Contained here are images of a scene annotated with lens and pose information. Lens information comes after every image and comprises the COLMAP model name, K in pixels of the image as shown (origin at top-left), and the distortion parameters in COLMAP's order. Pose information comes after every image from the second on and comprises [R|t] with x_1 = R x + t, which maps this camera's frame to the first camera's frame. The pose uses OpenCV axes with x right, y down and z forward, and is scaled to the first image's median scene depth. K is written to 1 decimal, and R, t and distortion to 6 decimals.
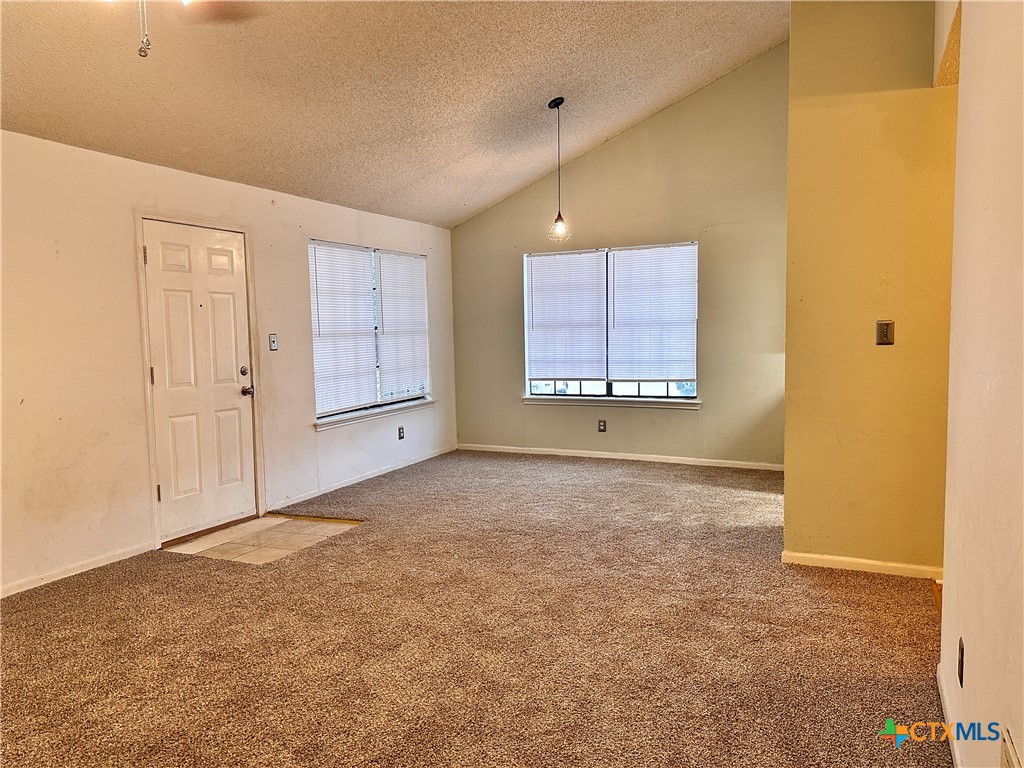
lens RADIAL K [[721.5, 0, 512.0], [0, 721.5, 384.0], [0, 0, 1]] dist [0.060657, -0.057434]
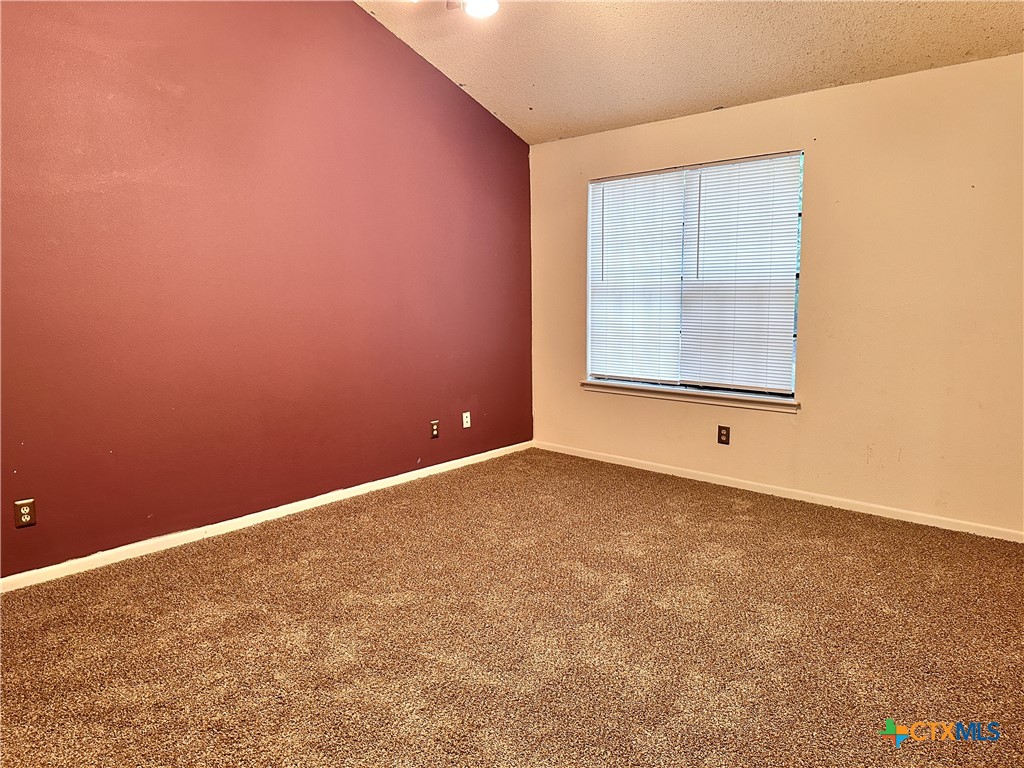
lens RADIAL K [[721.5, 0, 512.0], [0, 721.5, 384.0], [0, 0, 1]] dist [0.060657, -0.057434]
pose [[-0.263310, 0.133794, -0.955388, 0.631981], [-0.065738, 0.985546, 0.156135, -0.082857], [0.962469, 0.103918, -0.250709, 1.144028]]
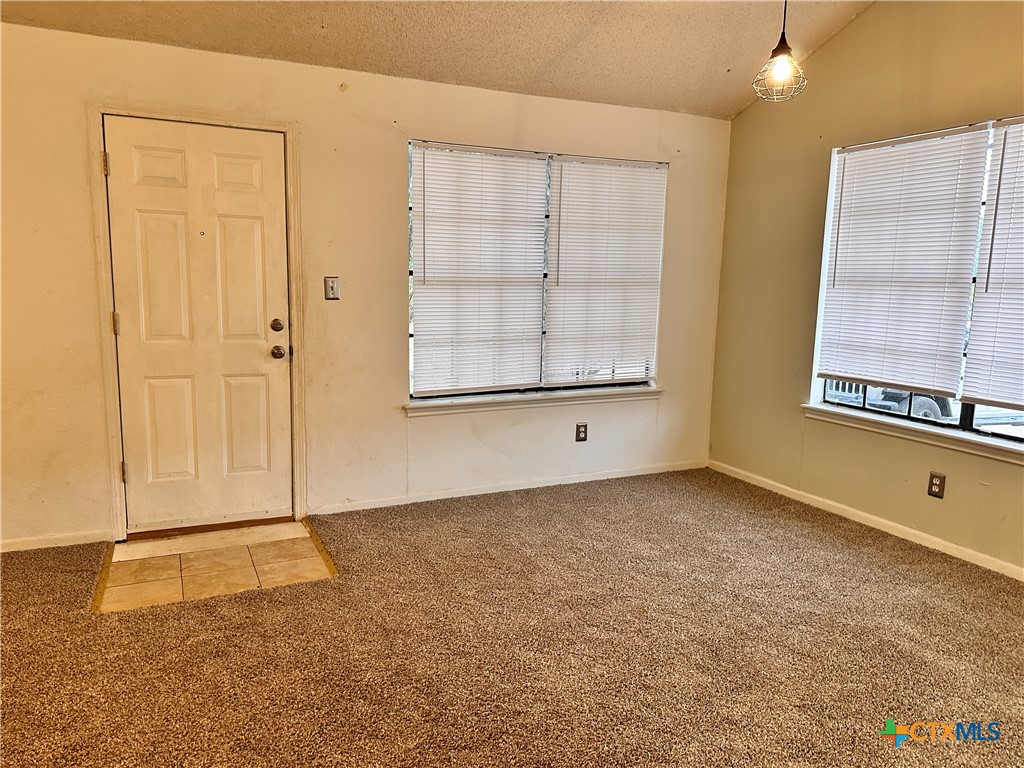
lens RADIAL K [[721.5, 0, 512.0], [0, 721.5, 384.0], [0, 0, 1]] dist [0.060657, -0.057434]
pose [[0.767807, 0.127667, -0.627832, 0.252765], [-0.083494, 0.991527, 0.099513, -0.045890], [0.635217, -0.023987, 0.771961, 0.513964]]
